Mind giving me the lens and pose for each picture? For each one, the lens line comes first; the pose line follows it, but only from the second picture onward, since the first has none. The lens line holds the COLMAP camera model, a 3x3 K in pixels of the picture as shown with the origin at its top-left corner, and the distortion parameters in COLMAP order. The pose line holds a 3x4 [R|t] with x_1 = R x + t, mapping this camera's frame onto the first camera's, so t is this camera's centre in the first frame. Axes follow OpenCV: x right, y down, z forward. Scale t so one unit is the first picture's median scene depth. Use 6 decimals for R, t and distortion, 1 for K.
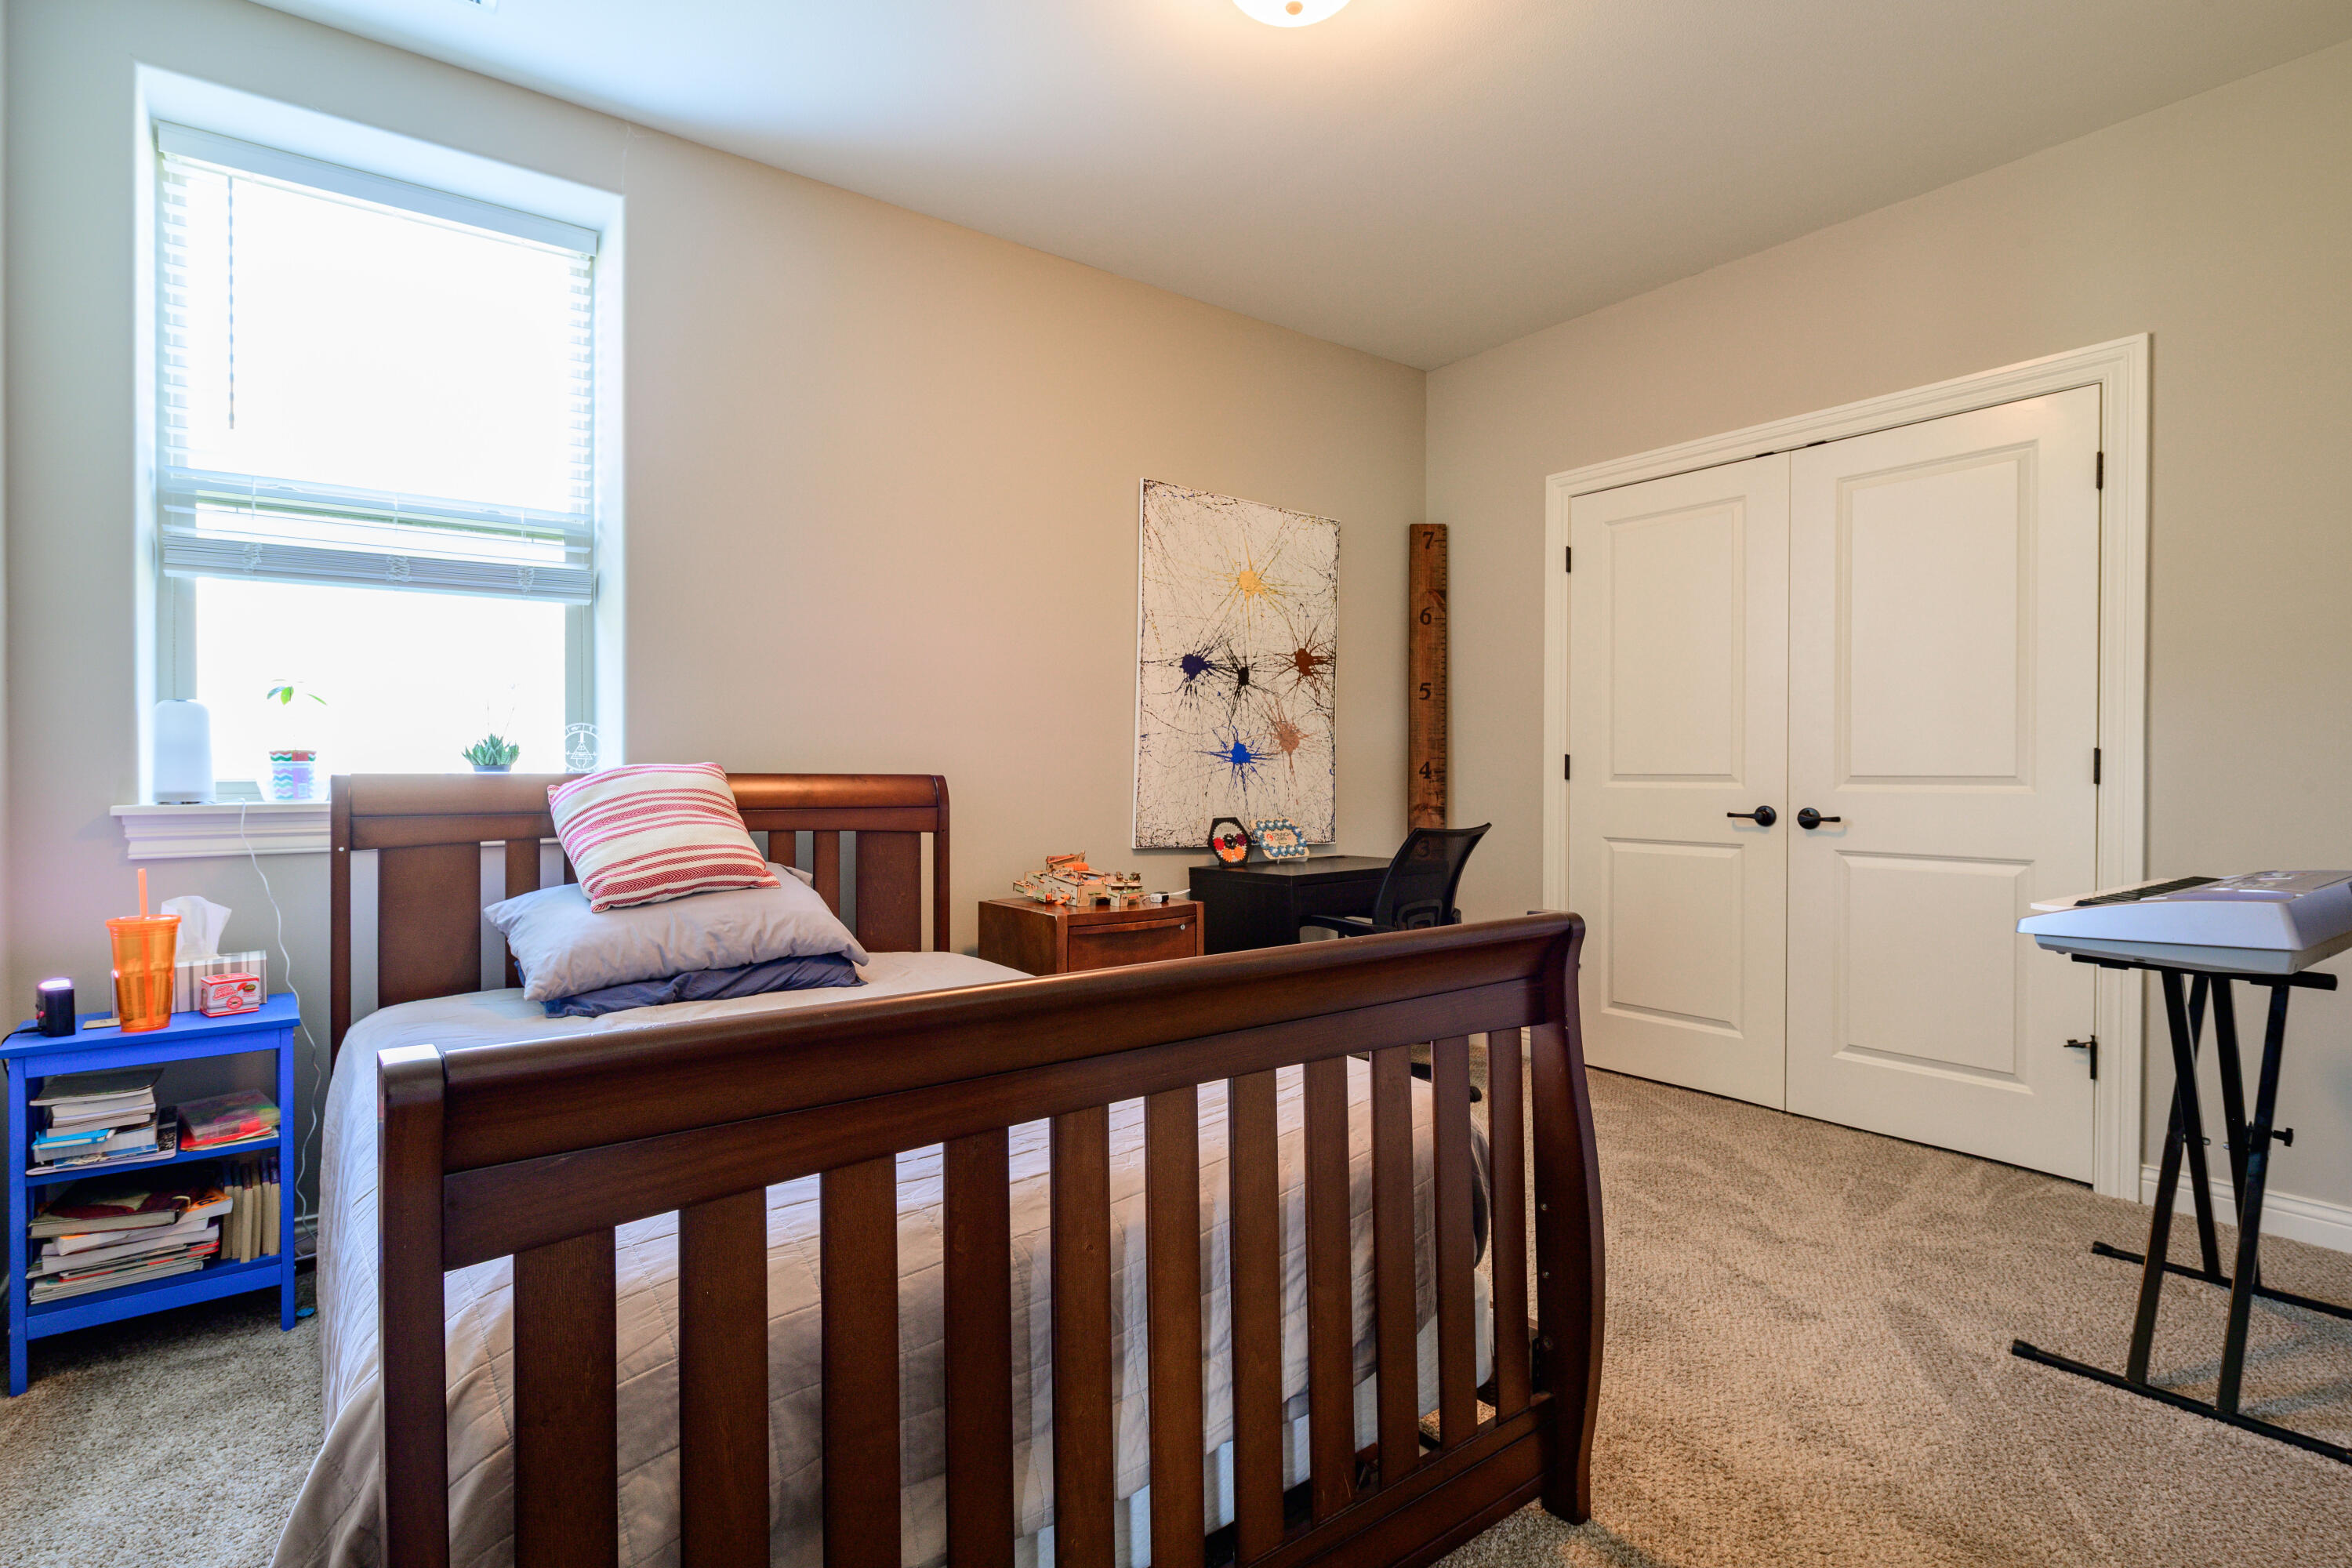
lens RADIAL K [[1195.2, 0, 1164.5], [0, 1195.2, 778.1], [0, 0, 1]] dist [-0.013491, 0.002762]
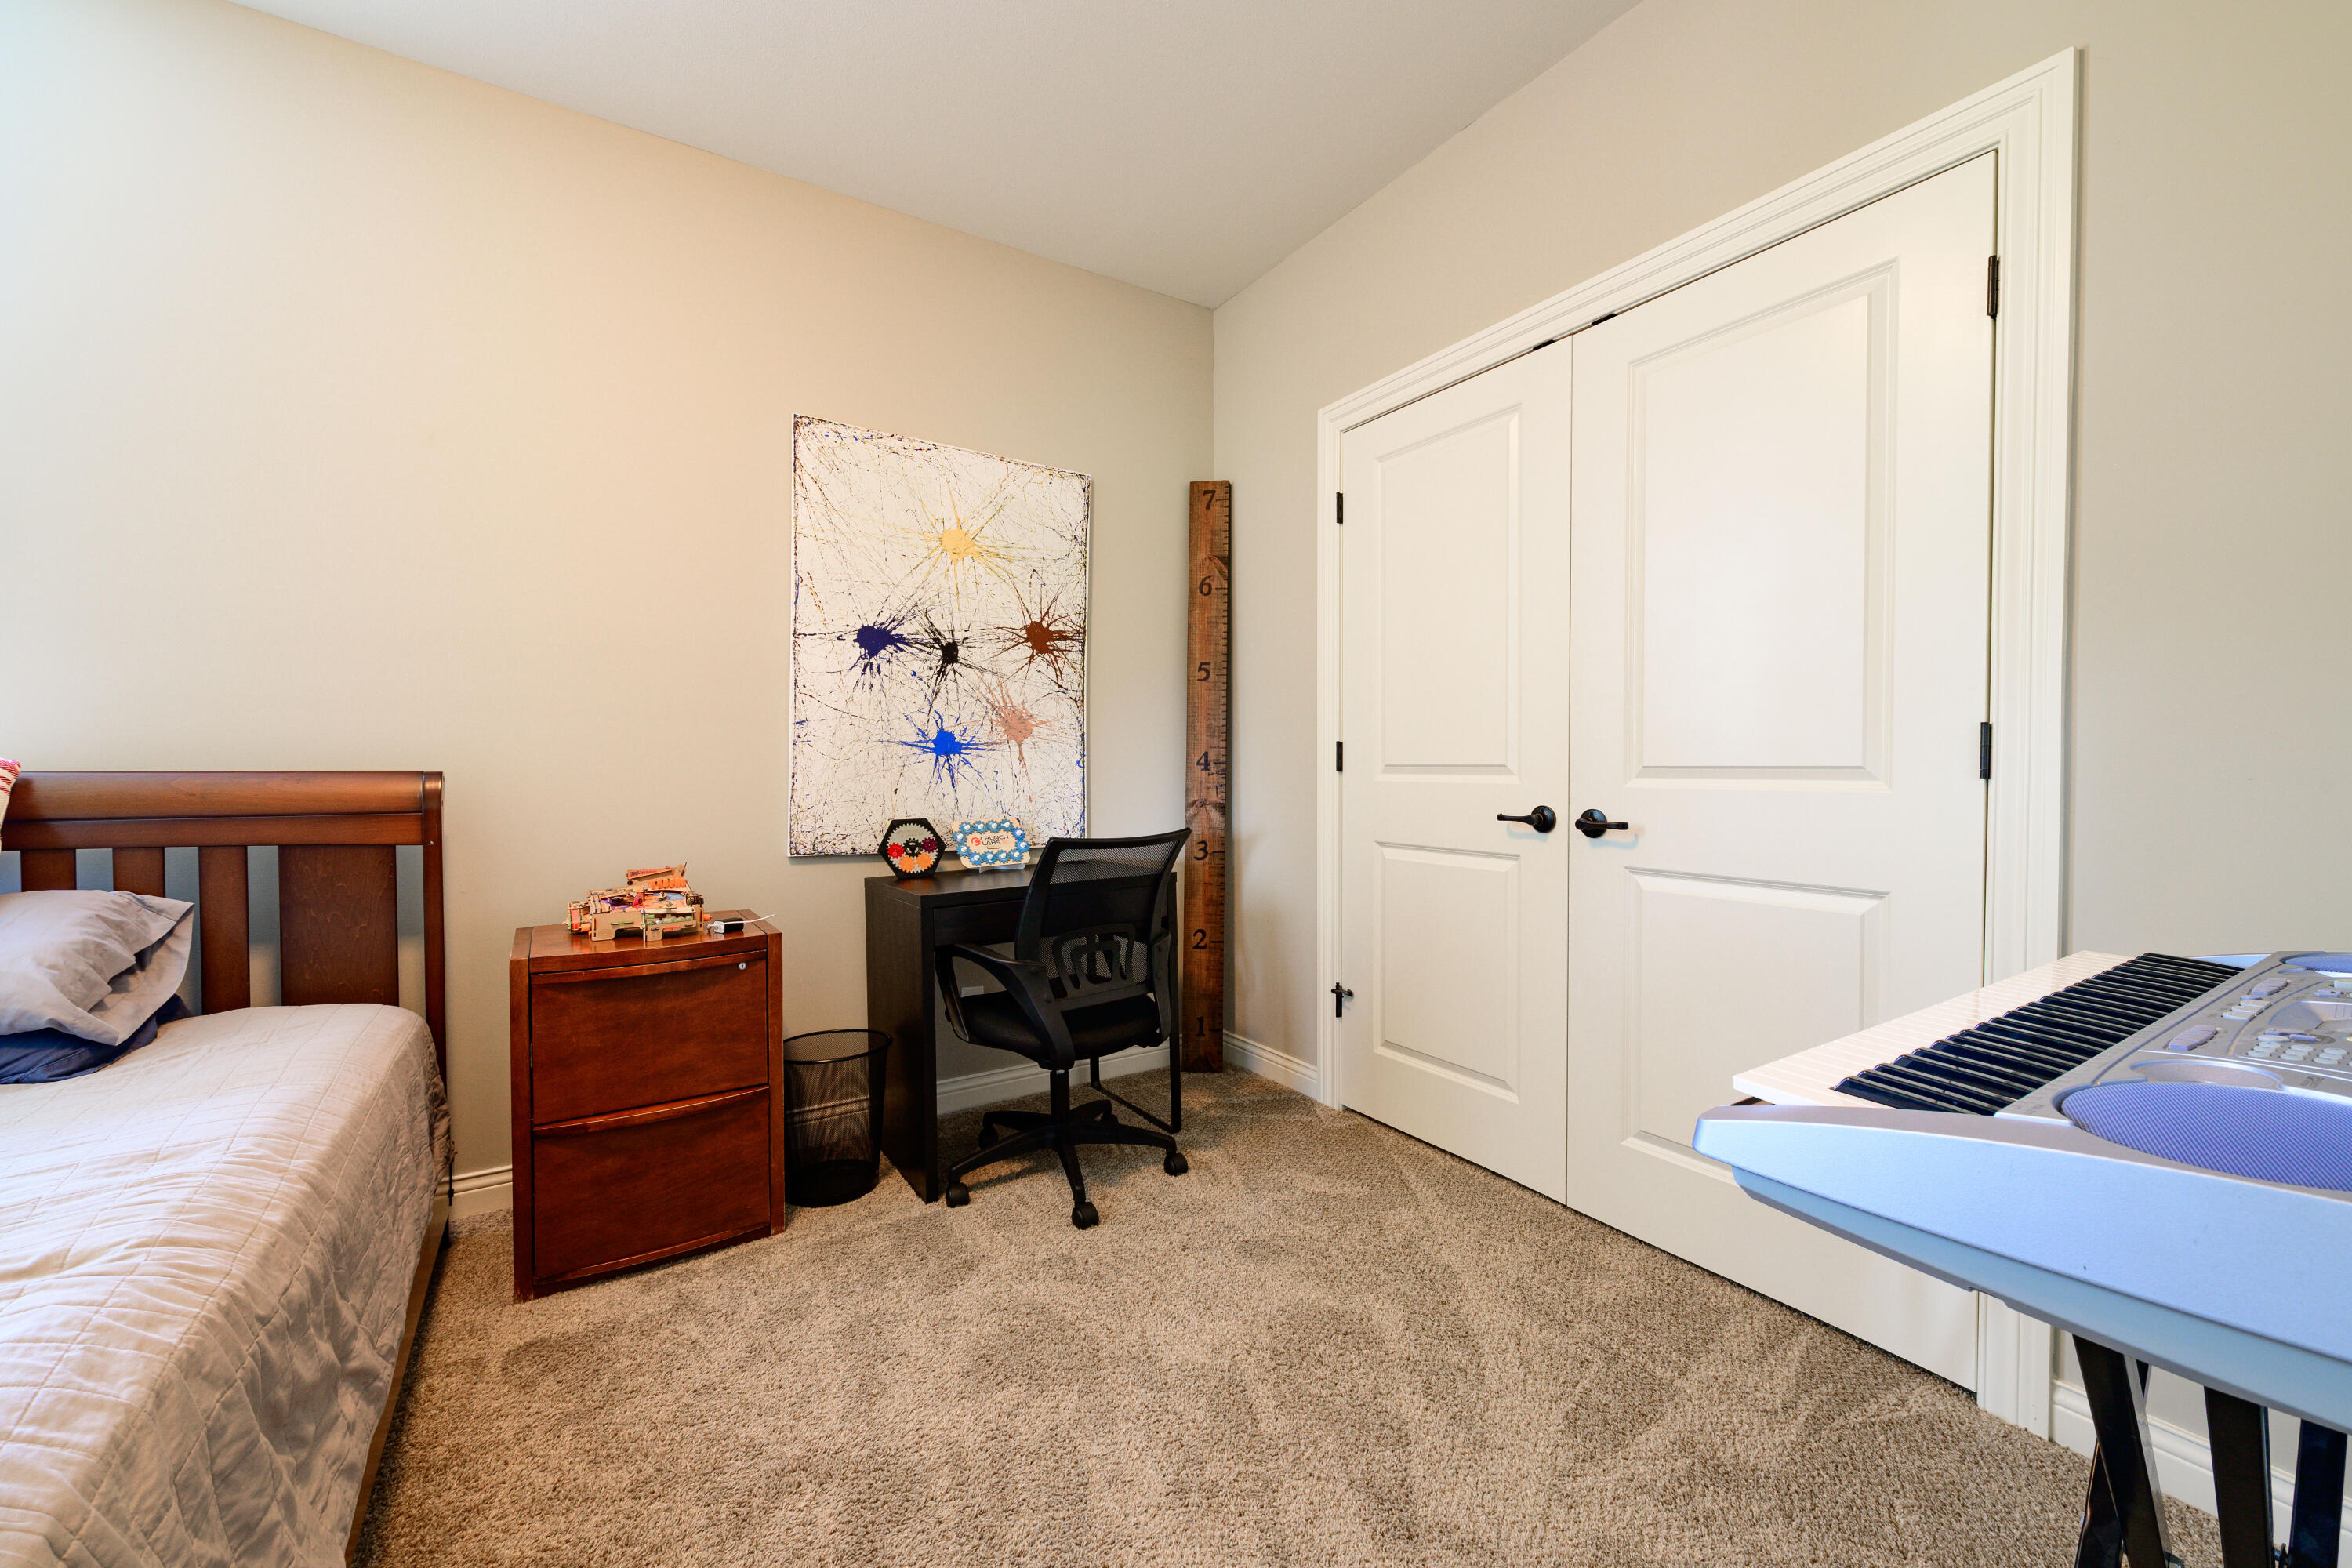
lens RADIAL K [[942.0, 0, 1198.4], [0, 942.0, 780.4], [0, 0, 1]] dist [-0.002319, -0.000851]
pose [[0.997393, -0.004029, -0.072054, 0.305013], [0.005072, 0.999885, 0.014297, -0.002811], [0.071988, -0.014625, 0.997298, 0.354176]]
